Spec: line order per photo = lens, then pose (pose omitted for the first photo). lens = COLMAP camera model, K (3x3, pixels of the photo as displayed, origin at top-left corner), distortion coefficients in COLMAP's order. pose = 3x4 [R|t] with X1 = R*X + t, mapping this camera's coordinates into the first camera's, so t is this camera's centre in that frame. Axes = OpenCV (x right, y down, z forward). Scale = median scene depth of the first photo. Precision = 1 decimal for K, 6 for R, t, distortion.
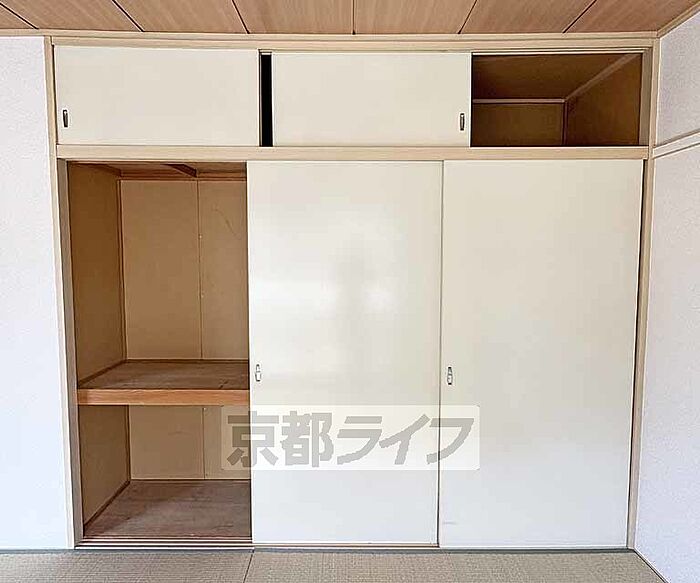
lens RADIAL K [[507.4, 0, 351.6], [0, 507.4, 291.2], [0, 0, 1]] dist [-0.011655, 0.012547]
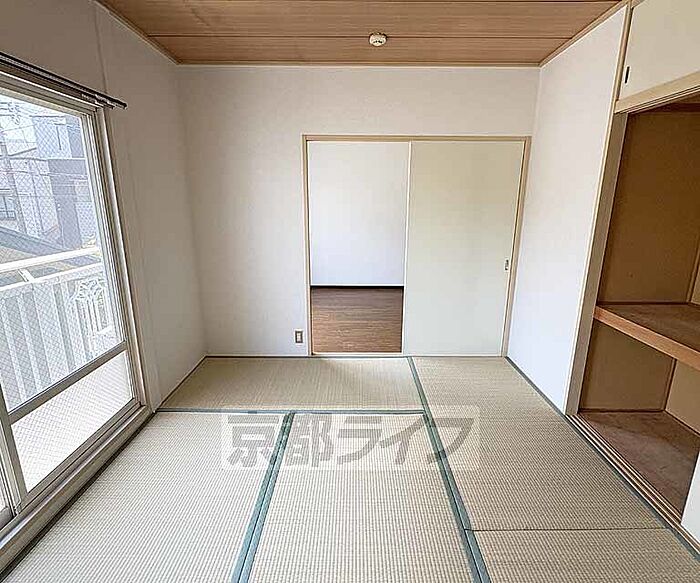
lens RADIAL K [[364.9, 0, 352.5], [0, 364.9, 290.1], [0, 0, 1]] dist [-0.005329, -0.001003]
pose [[-0.010868, 0.238227, -0.971149, 0.342675], [-0.083708, 0.967580, 0.238288, -0.010139], [0.996431, 0.083883, 0.009426, 0.388222]]
